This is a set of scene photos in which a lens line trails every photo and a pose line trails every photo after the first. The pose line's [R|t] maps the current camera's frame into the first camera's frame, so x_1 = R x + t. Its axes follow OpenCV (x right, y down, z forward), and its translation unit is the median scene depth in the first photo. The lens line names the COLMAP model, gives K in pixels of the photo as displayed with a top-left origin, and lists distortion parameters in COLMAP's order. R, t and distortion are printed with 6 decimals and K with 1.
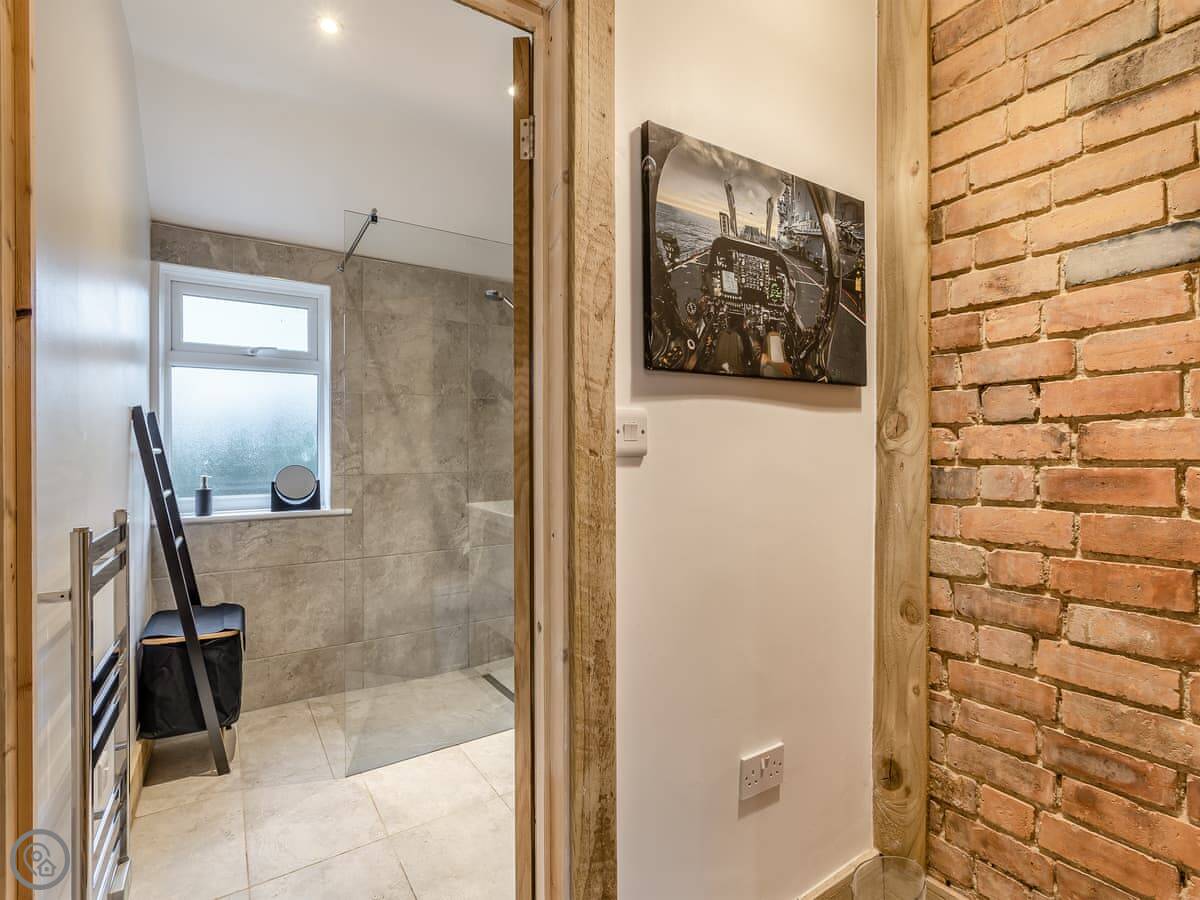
lens RADIAL K [[589.7, 0, 624.7], [0, 589.7, 445.2], [0, 0, 1]] dist [0.003539, -0.000811]
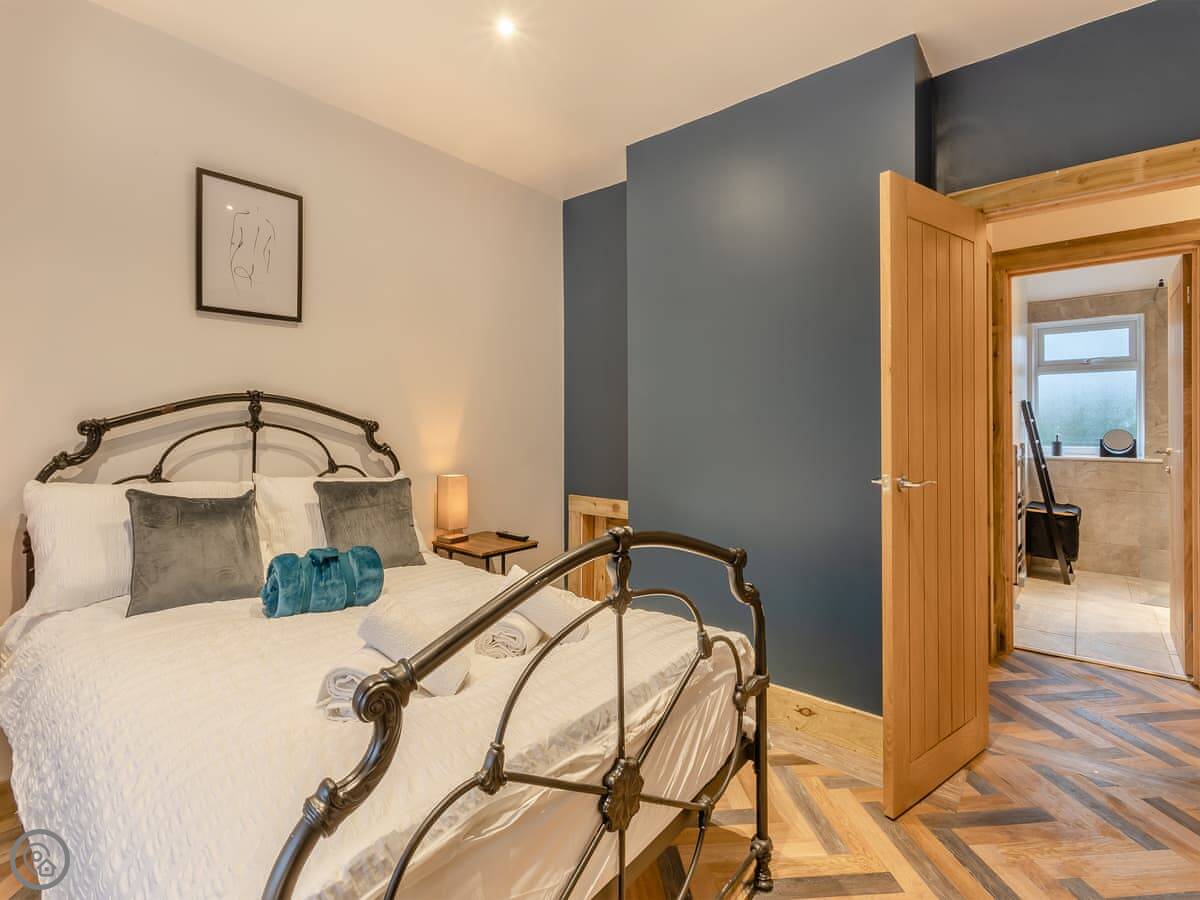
lens RADIAL K [[589.7, 0, 560.7], [0, 589.7, 426.1], [0, 0, 1]] dist [0.003539, -0.000811]
pose [[0.244968, 0.003569, -0.969525, 0.640499], [0.008460, 0.999947, 0.005818, 0.002650], [0.969494, -0.009627, 0.244924, -0.876792]]
